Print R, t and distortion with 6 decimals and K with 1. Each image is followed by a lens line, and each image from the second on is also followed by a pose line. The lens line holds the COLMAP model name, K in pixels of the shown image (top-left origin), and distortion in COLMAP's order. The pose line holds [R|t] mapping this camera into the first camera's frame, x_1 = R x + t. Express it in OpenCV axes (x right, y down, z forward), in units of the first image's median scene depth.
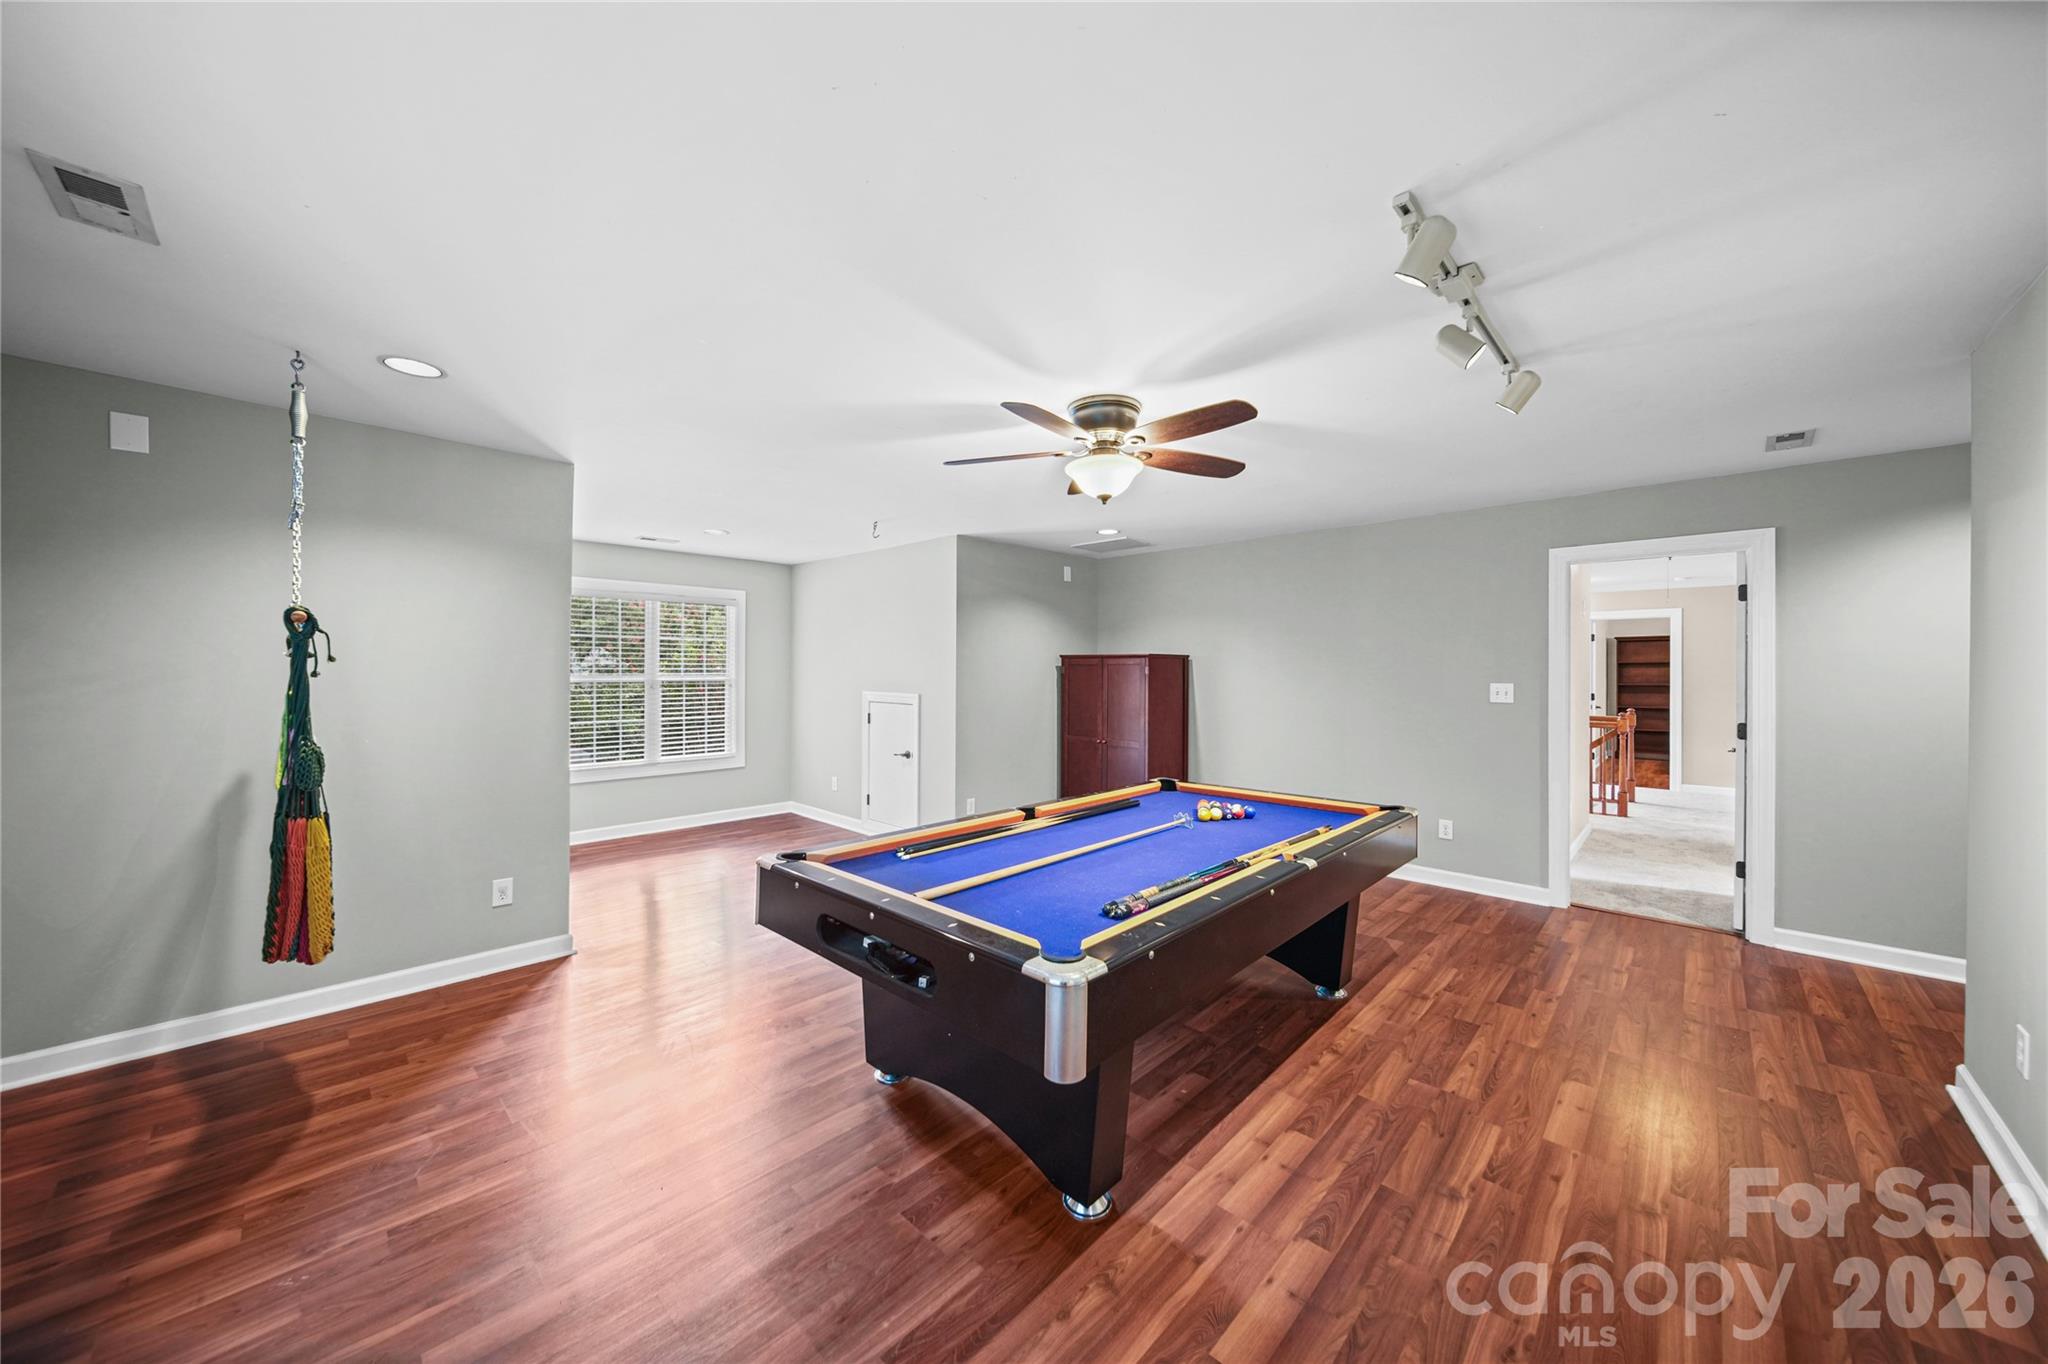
lens RADIAL K [[726.6, 0, 1022.8], [0, 726.6, 696.6], [0, 0, 1]] dist [-0.002897, -0.000112]
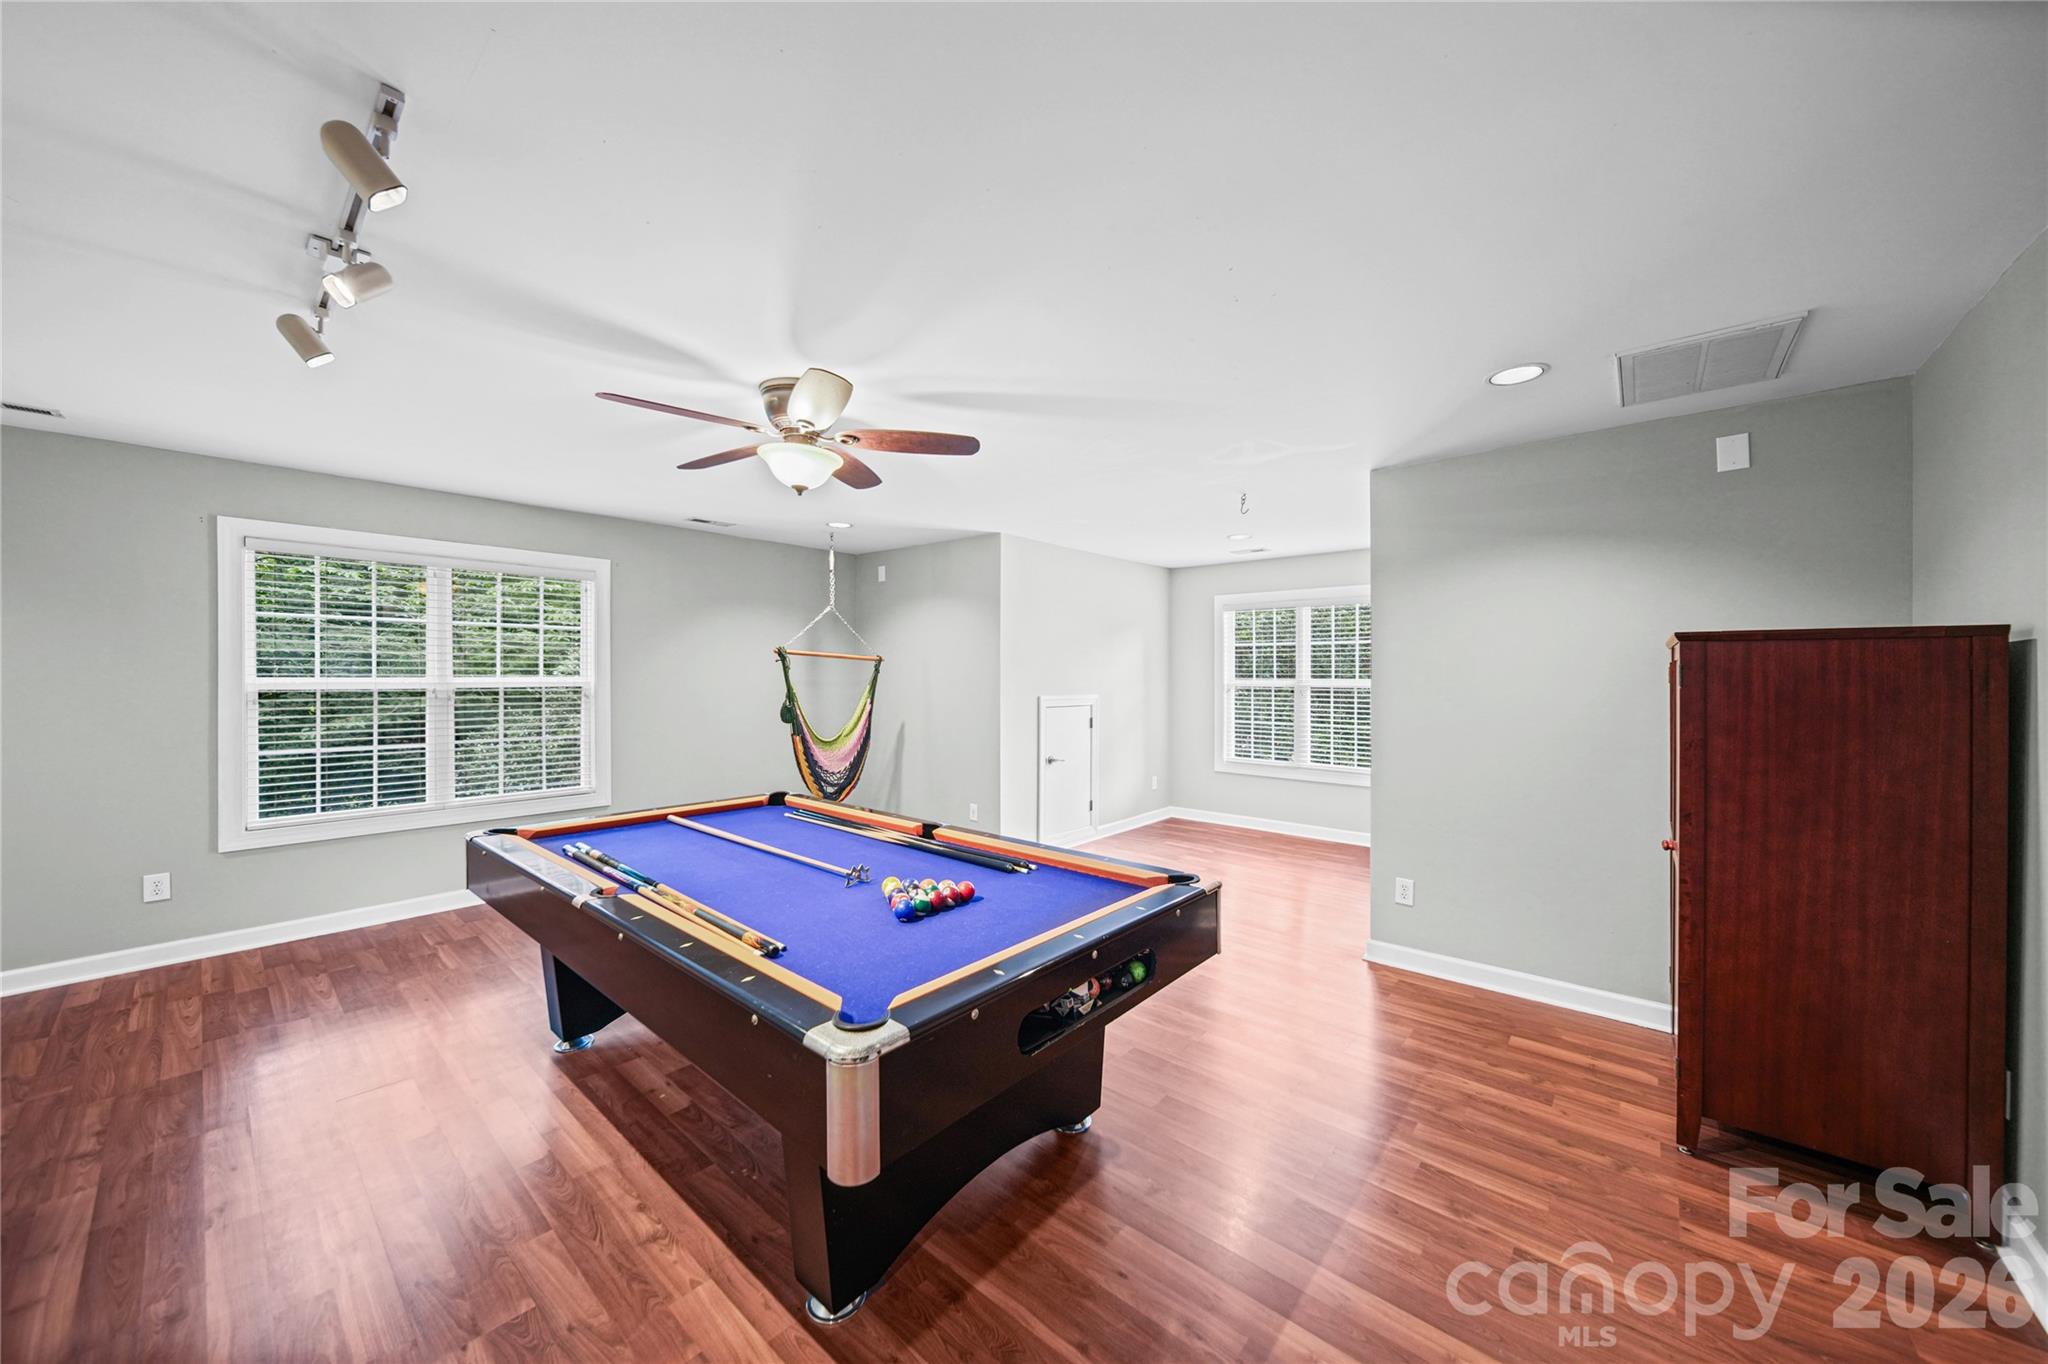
lens RADIAL K [[726.6, 0, 1022.8], [0, 726.6, 696.6], [0, 0, 1]] dist [-0.002897, -0.000112]
pose [[0.036130, 0.028840, -0.998931, 1.025313], [-0.040307, 0.998812, 0.027378, -0.040490], [0.998534, 0.039275, 0.037250, 1.210709]]
